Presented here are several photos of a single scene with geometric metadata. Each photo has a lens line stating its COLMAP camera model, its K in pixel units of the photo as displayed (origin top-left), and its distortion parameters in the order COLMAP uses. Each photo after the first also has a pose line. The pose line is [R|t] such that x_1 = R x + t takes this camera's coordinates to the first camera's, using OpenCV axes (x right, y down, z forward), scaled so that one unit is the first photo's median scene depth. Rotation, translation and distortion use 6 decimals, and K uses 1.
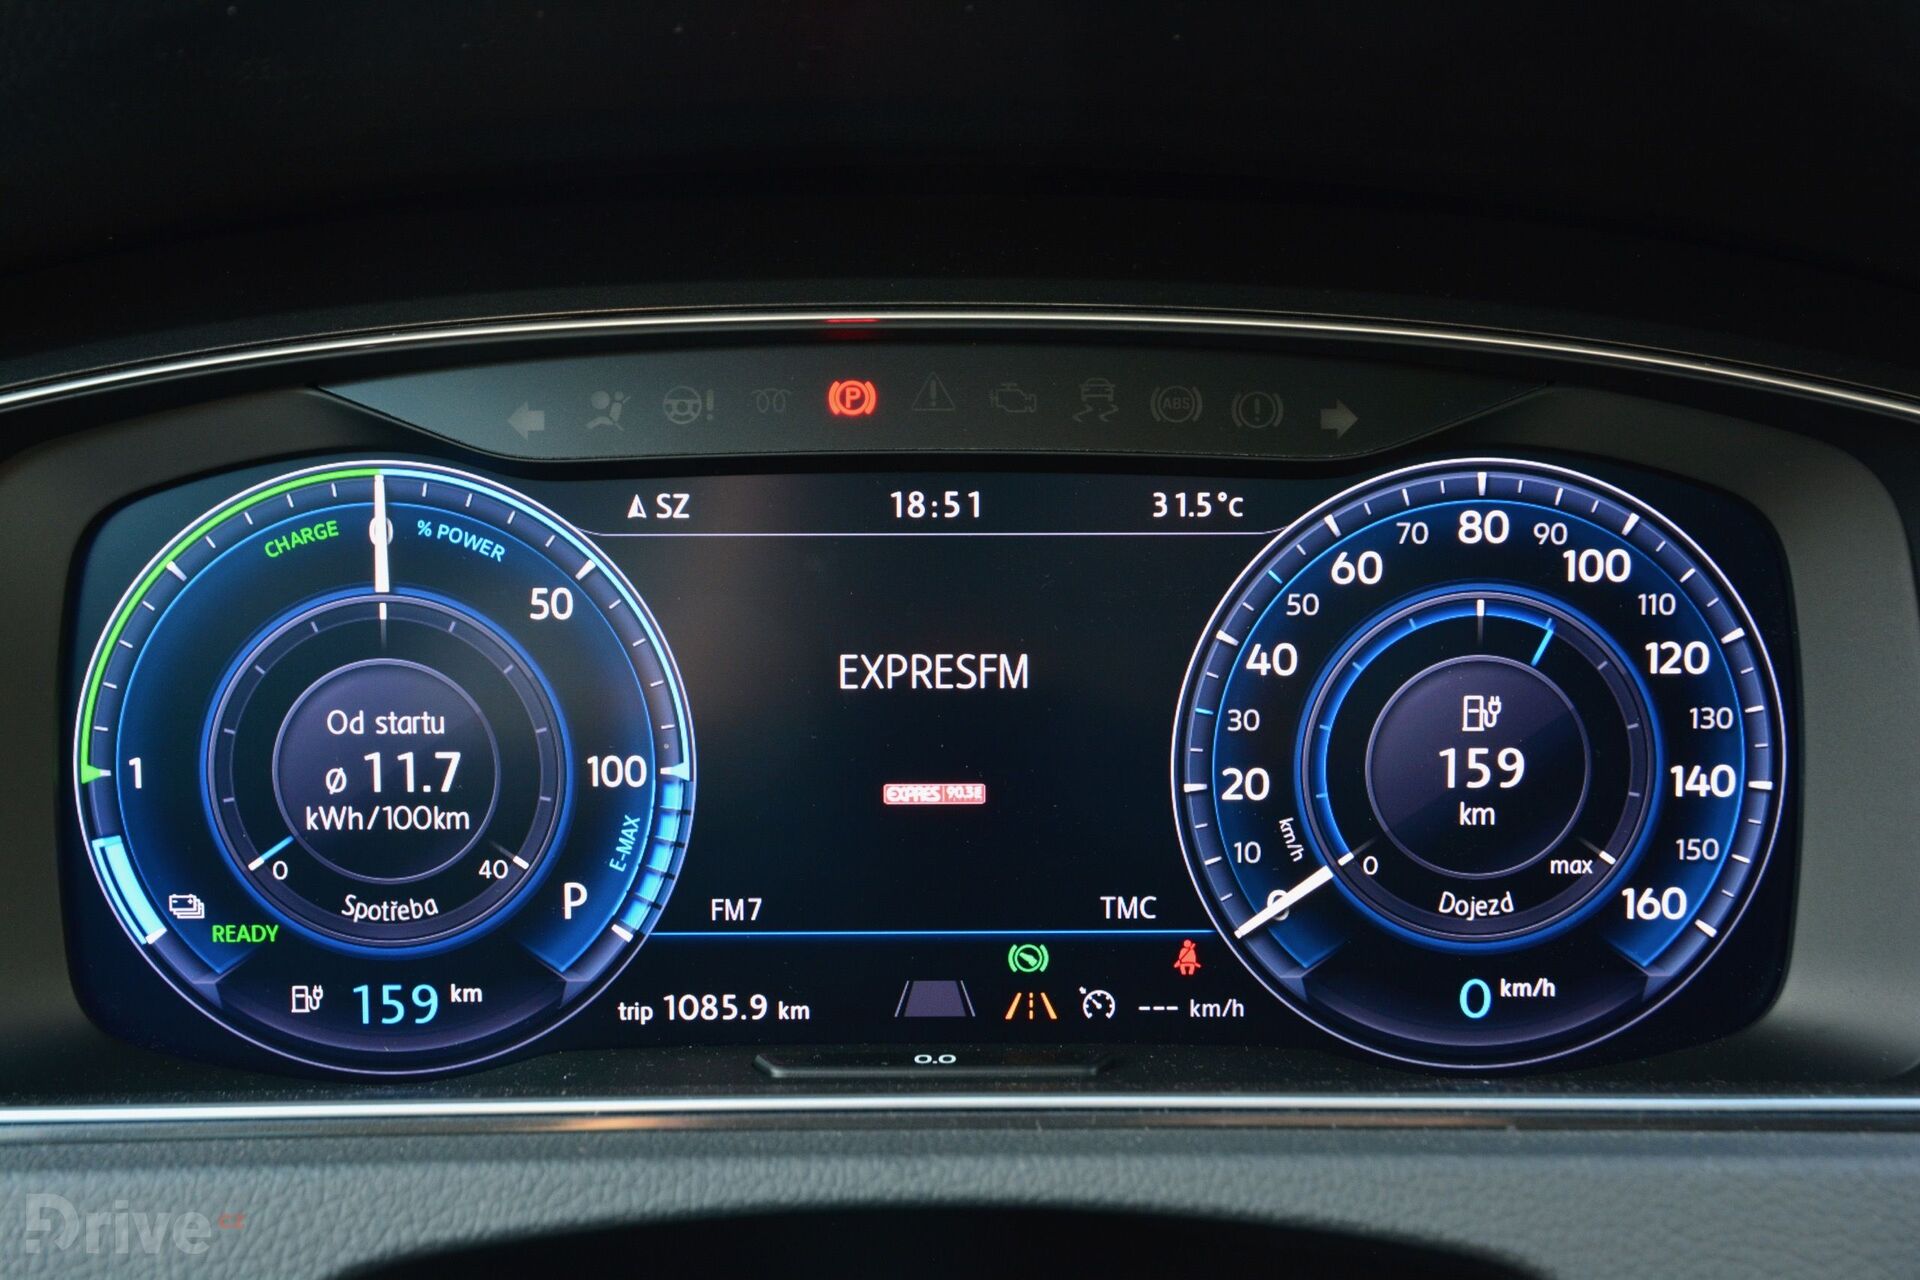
lens RADIAL K [[2467.8, 0, 965.1], [0, 2467.8, 657.2], [0, 0, 1]] dist [0.013919, 0.000000]
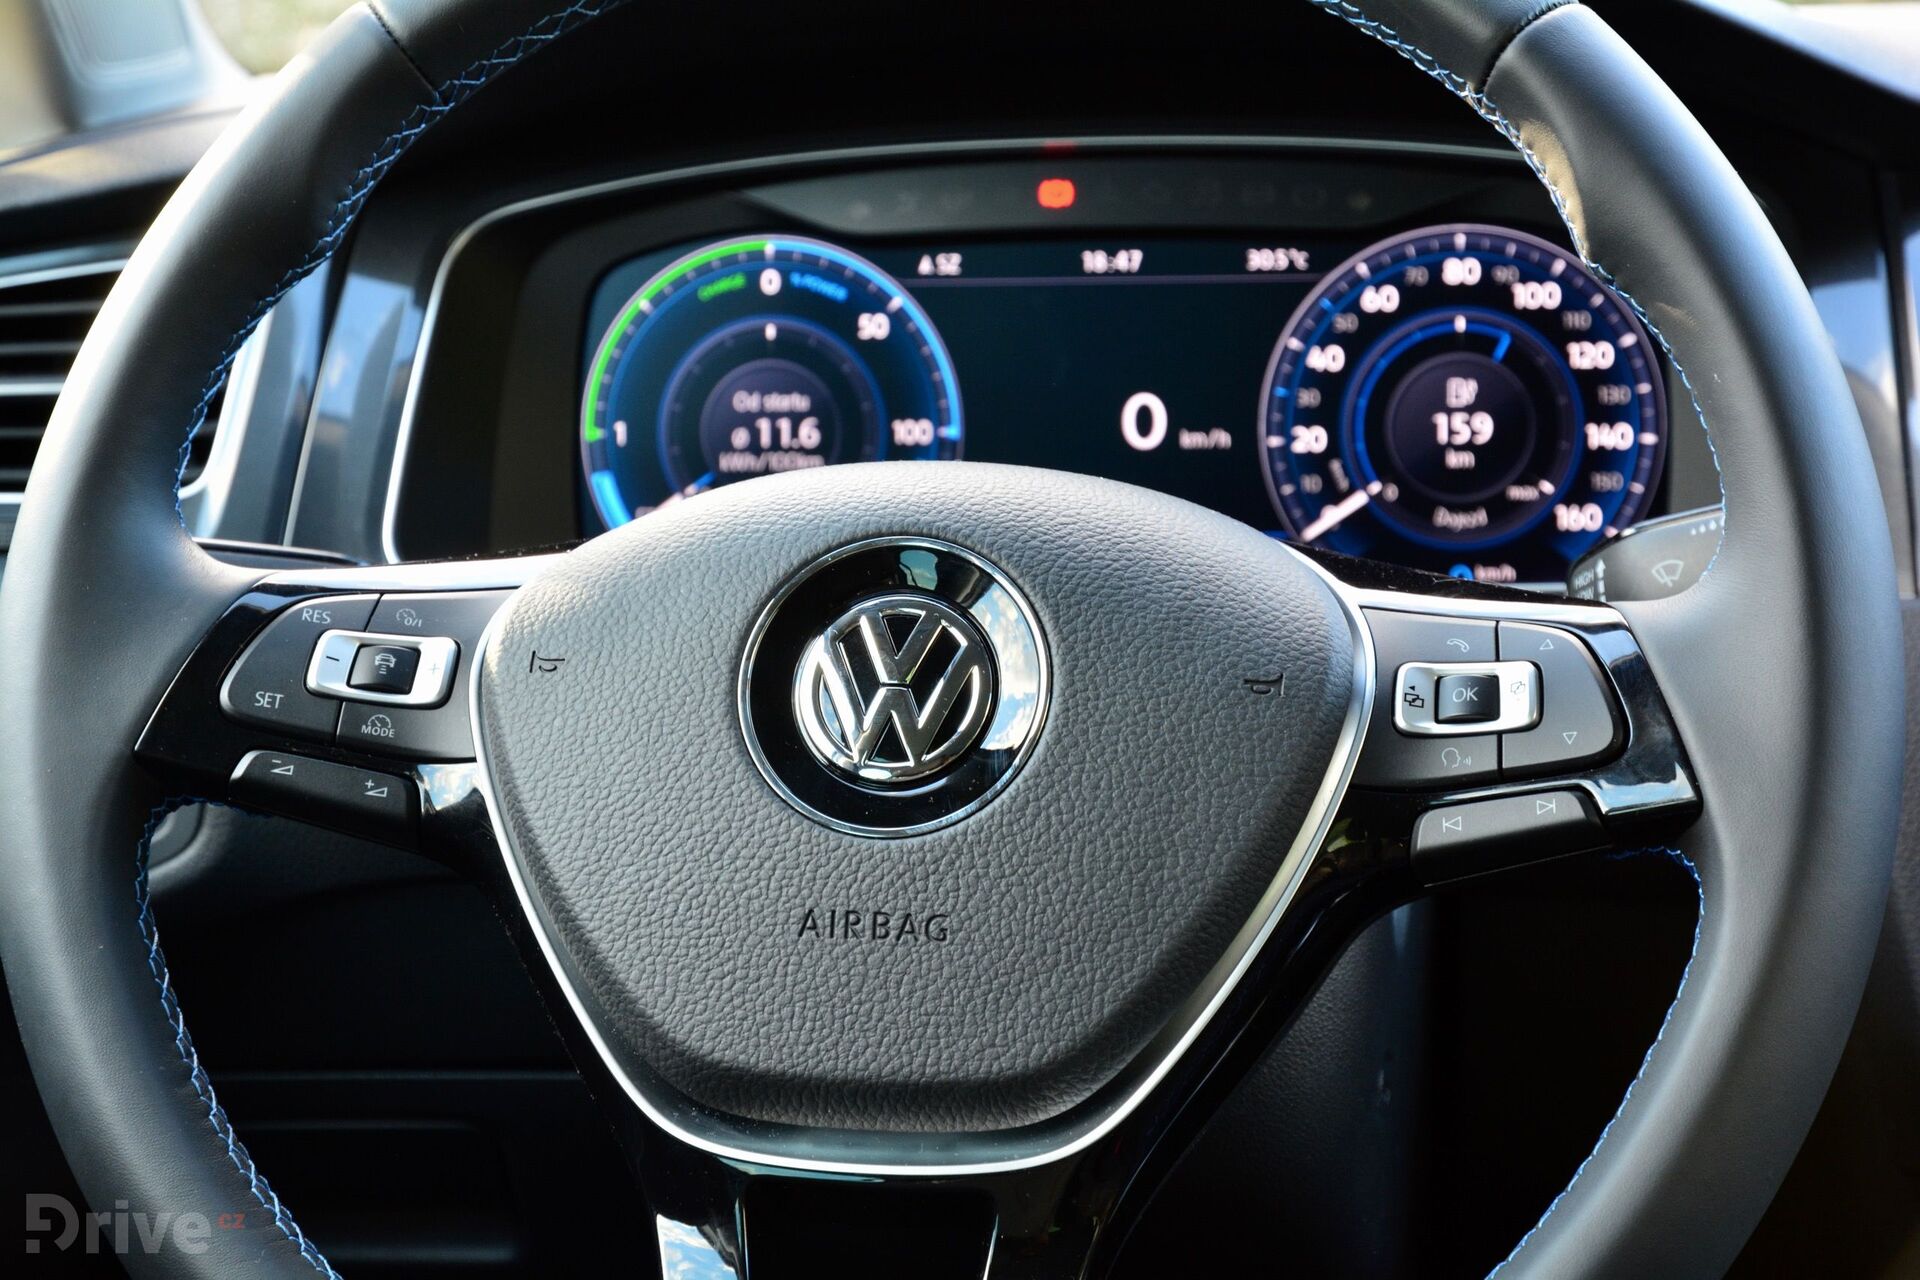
lens RADIAL K [[4076.1, 0, 971.5], [0, 4076.1, 632.2], [0, 0, 1]] dist [0.098540, 0.000000]
pose [[0.981993, 0.005434, -0.188840, 0.392714], [-0.013851, 0.998967, -0.043283, 0.288505], [0.188409, 0.045119, 0.981054, -1.561202]]
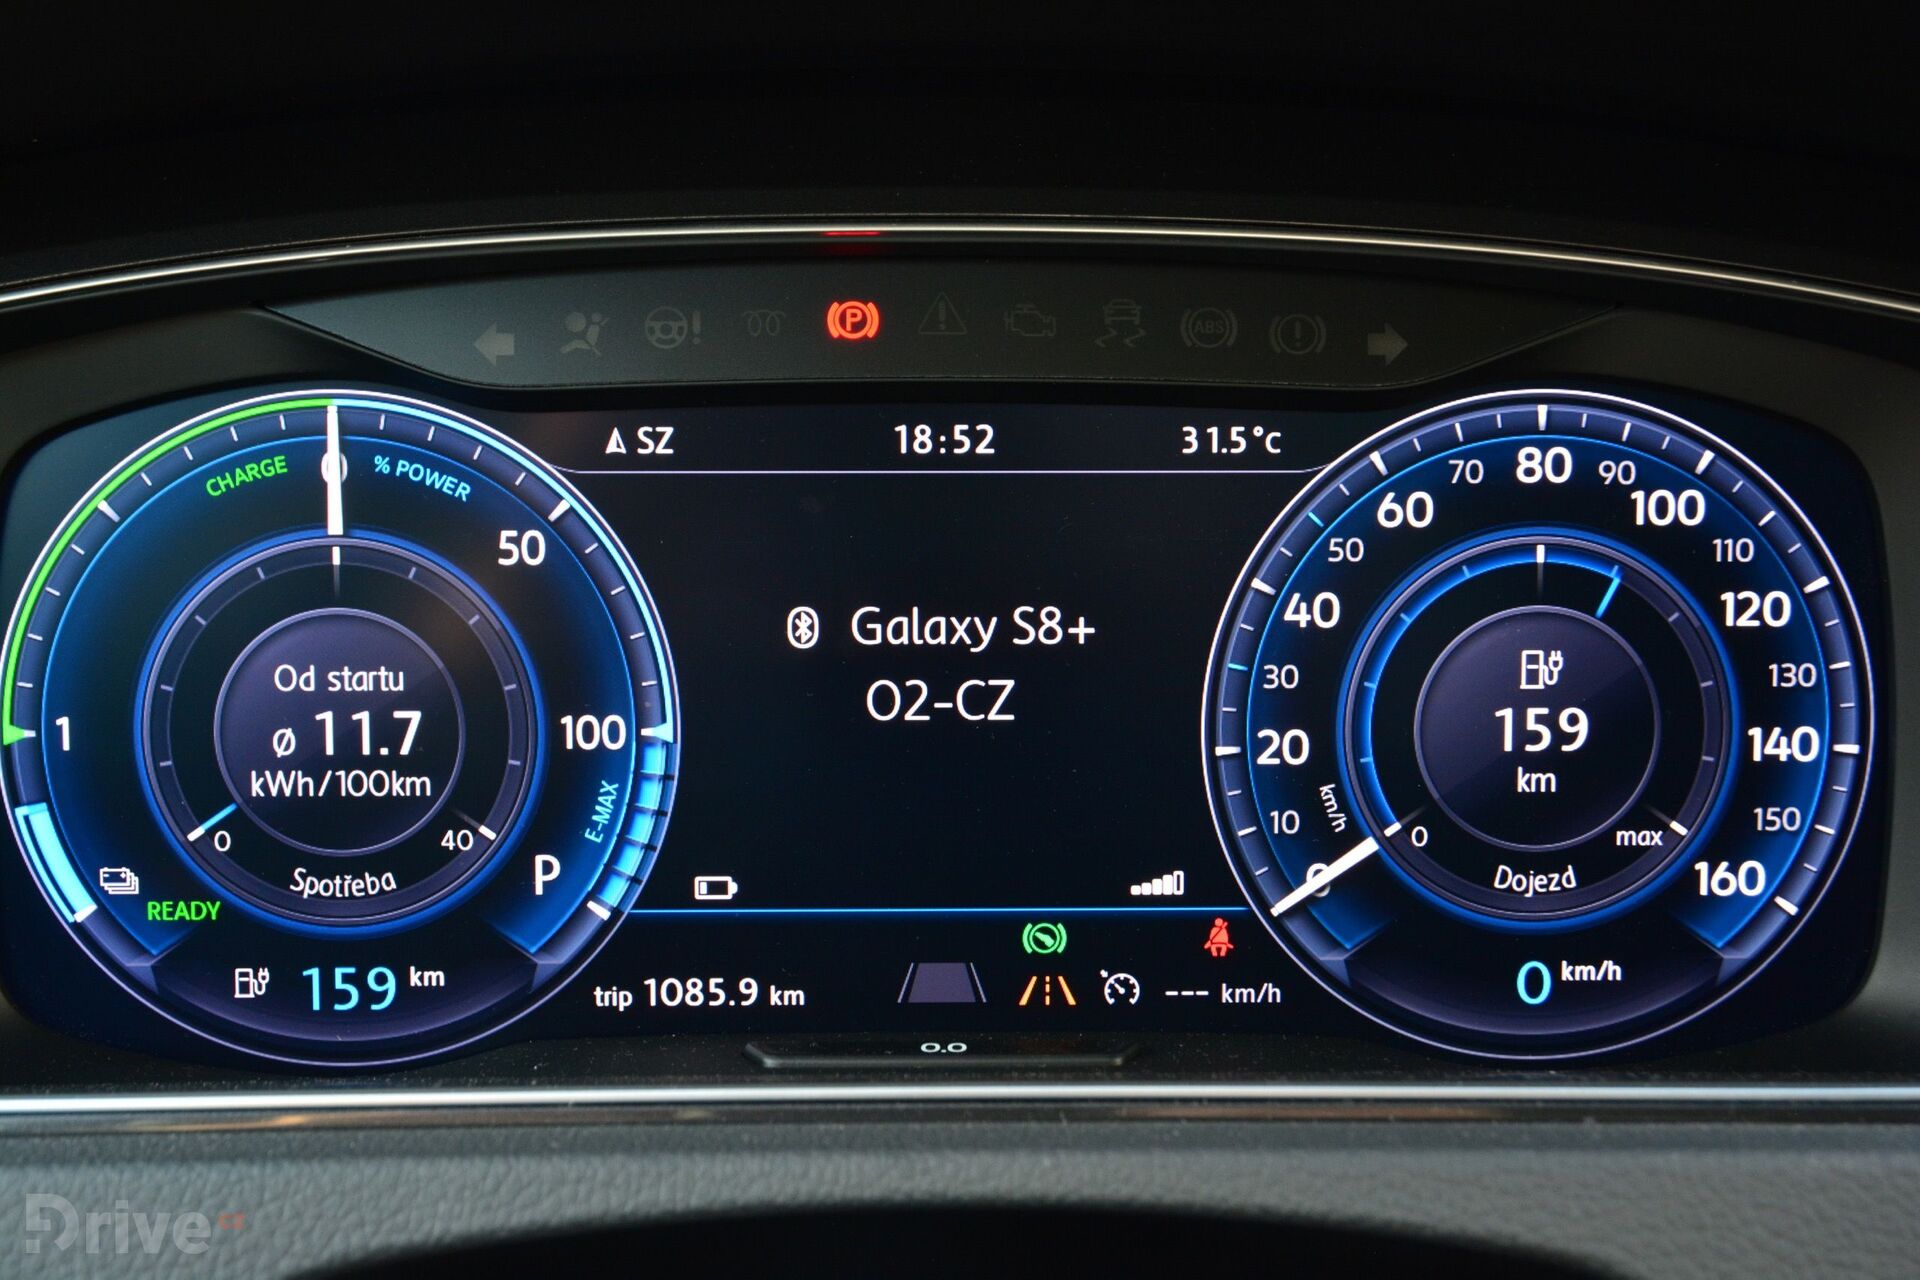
lens RADIAL K [[2467.8, 0, 953.4], [0, 2467.8, 665.4], [0, 0, 1]] dist [0.013919, 0.000000]
pose [[0.999983, 0.000837, 0.005754, -0.013527], [-0.000818, 0.999994, -0.003402, 0.024611], [-0.005757, 0.003397, 0.999978, 0.088872]]
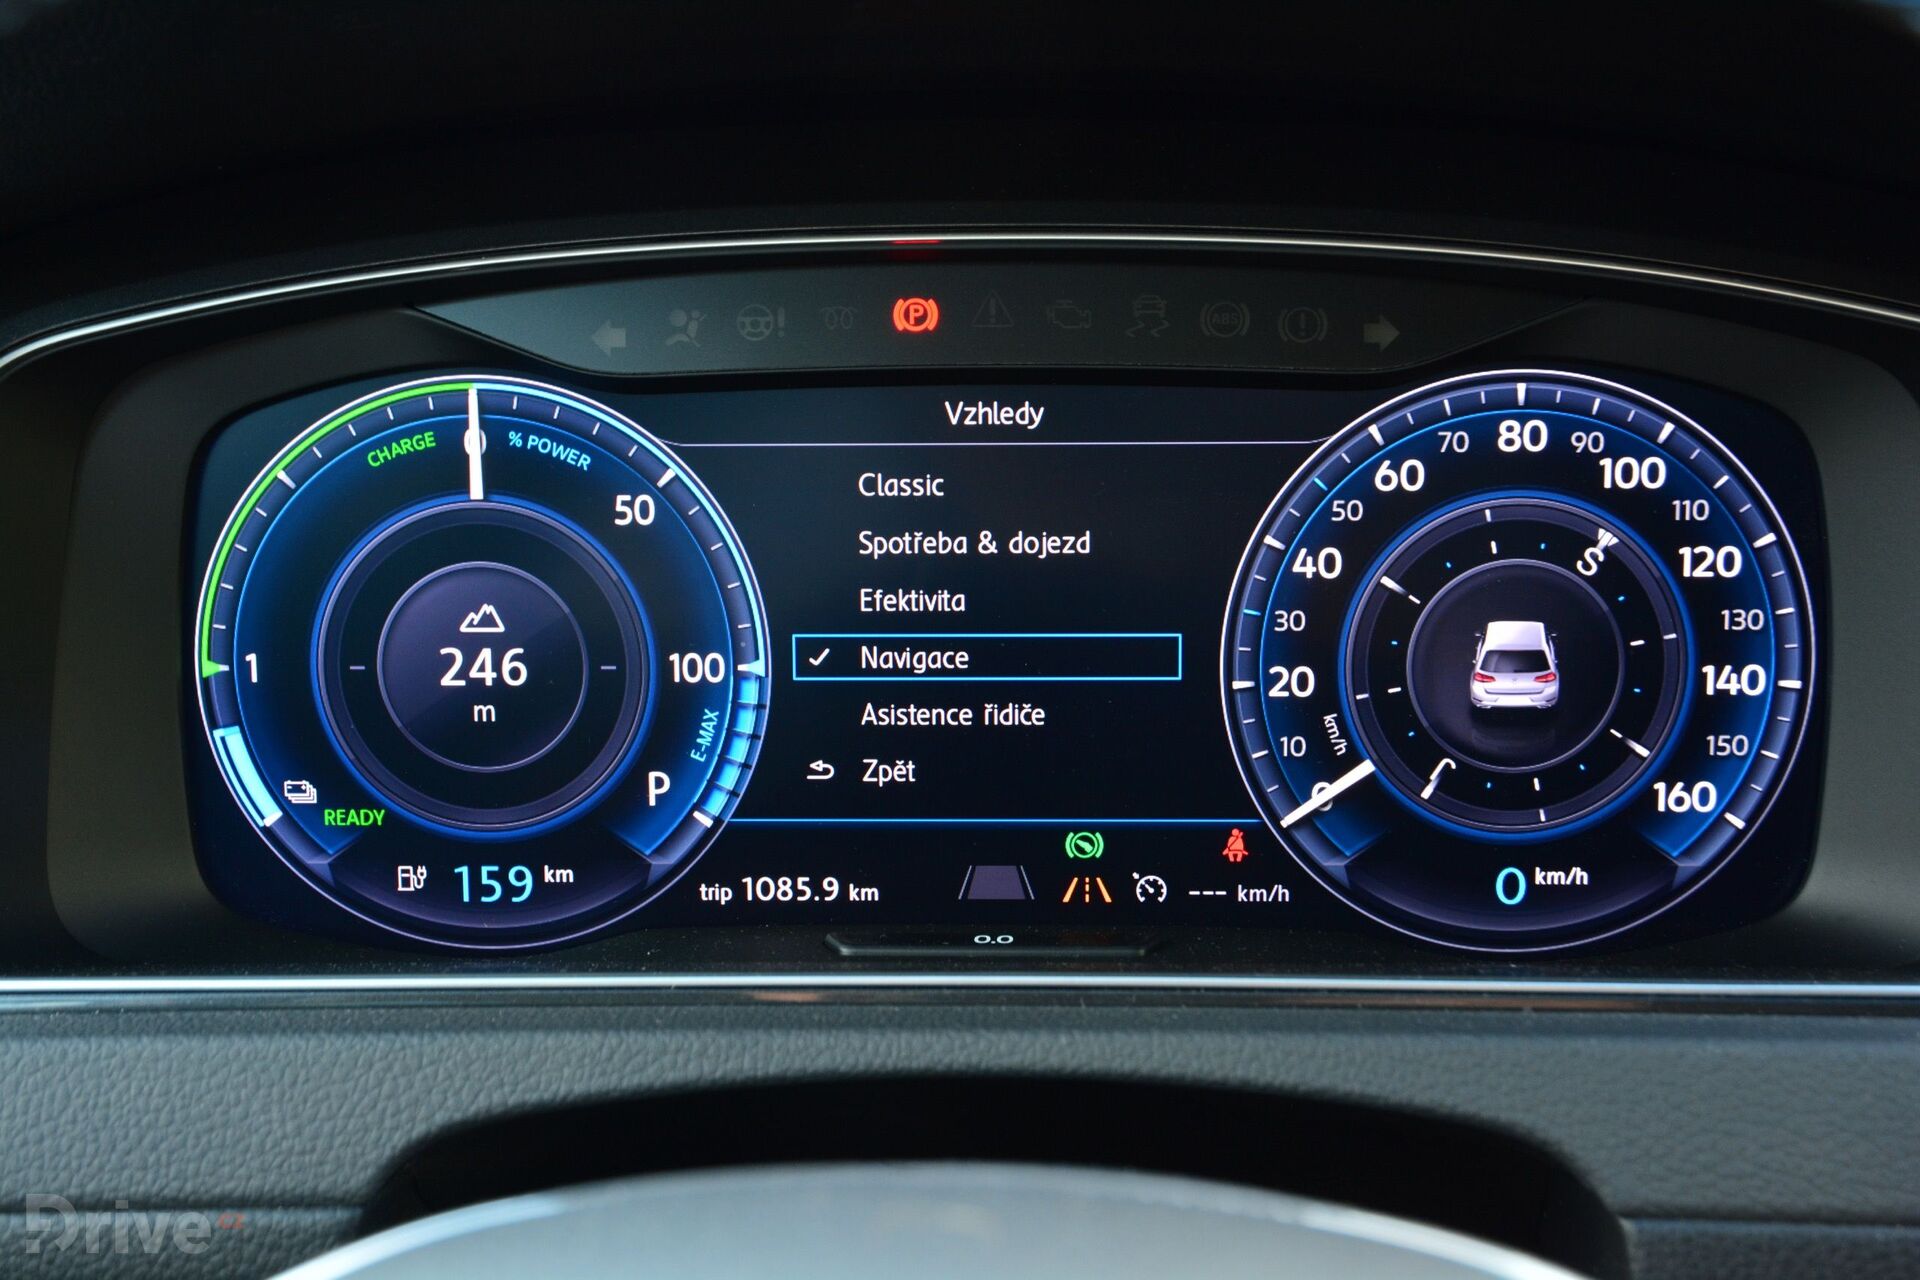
lens RADIAL K [[2467.8, 0, 968.9], [0, 2467.8, 660.7], [0, 0, 1]] dist [0.013919, 0.000000]
pose [[0.998718, 0.002769, -0.050553, 0.029791], [-0.000056, 0.998563, 0.053595, -0.013877], [0.050629, -0.053523, 0.997282, -0.054509]]
